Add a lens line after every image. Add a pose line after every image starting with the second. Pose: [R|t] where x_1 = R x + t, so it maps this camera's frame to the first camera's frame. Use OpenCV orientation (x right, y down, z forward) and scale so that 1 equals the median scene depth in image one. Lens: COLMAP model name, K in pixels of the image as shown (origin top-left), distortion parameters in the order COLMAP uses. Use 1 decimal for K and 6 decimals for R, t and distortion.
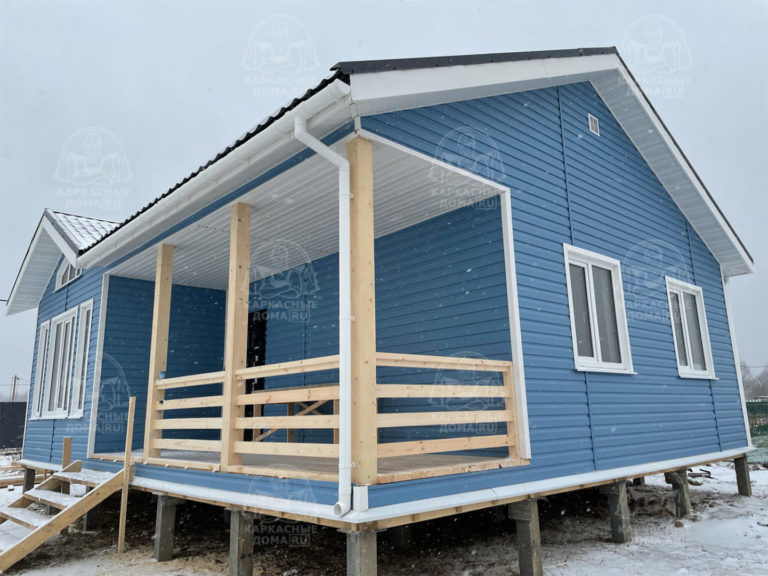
lens RADIAL K [[578.1, 0, 380.6], [0, 578.1, 284.6], [0, 0, 1]] dist [0.089130, -0.104316]
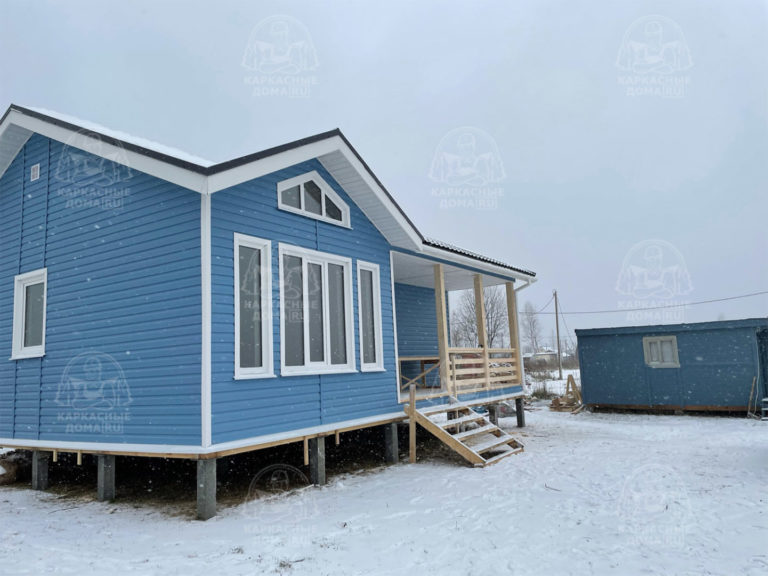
lens RADIAL K [[578.1, 0, 390.7], [0, 578.1, 280.2], [0, 0, 1]] dist [0.089130, -0.104316]
pose [[-0.248345, 0.181778, 0.951463, -2.372770], [-0.153786, 0.962378, -0.224003, 0.453818], [-0.956386, -0.201952, -0.211047, 1.866537]]
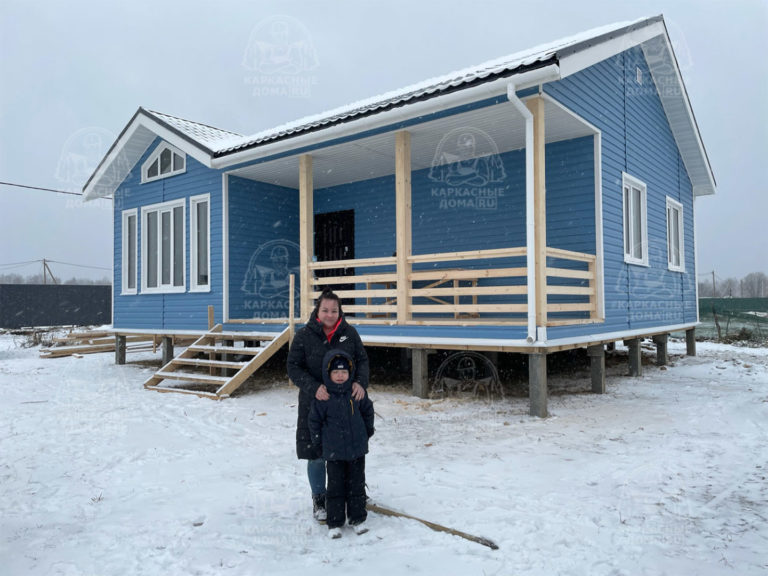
lens RADIAL K [[578.1, 0, 381.5], [0, 578.1, 284.2], [0, 0, 1]] dist [0.089130, -0.104316]
pose [[0.988378, 0.020473, 0.150632, -0.497682], [-0.046685, 0.983885, 0.172601, -0.023596], [-0.144671, -0.177627, 0.973406, -0.344828]]
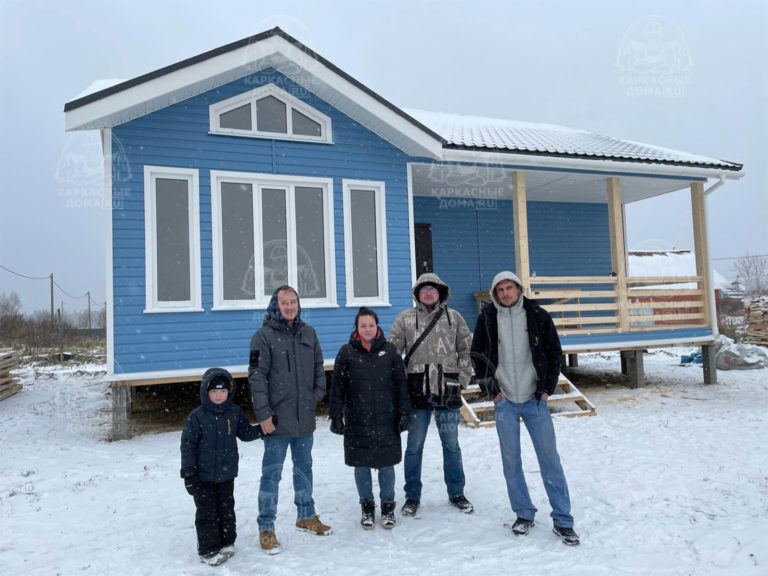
lens RADIAL K [[578.1, 0, 384.5], [0, 578.1, 284.4], [0, 0, 1]] dist [0.089130, -0.104316]
pose [[0.353009, 0.070875, 0.932932, -2.078521], [-0.171844, 0.985075, -0.009813, 0.299801], [-0.919703, -0.156855, 0.359920, 0.993952]]
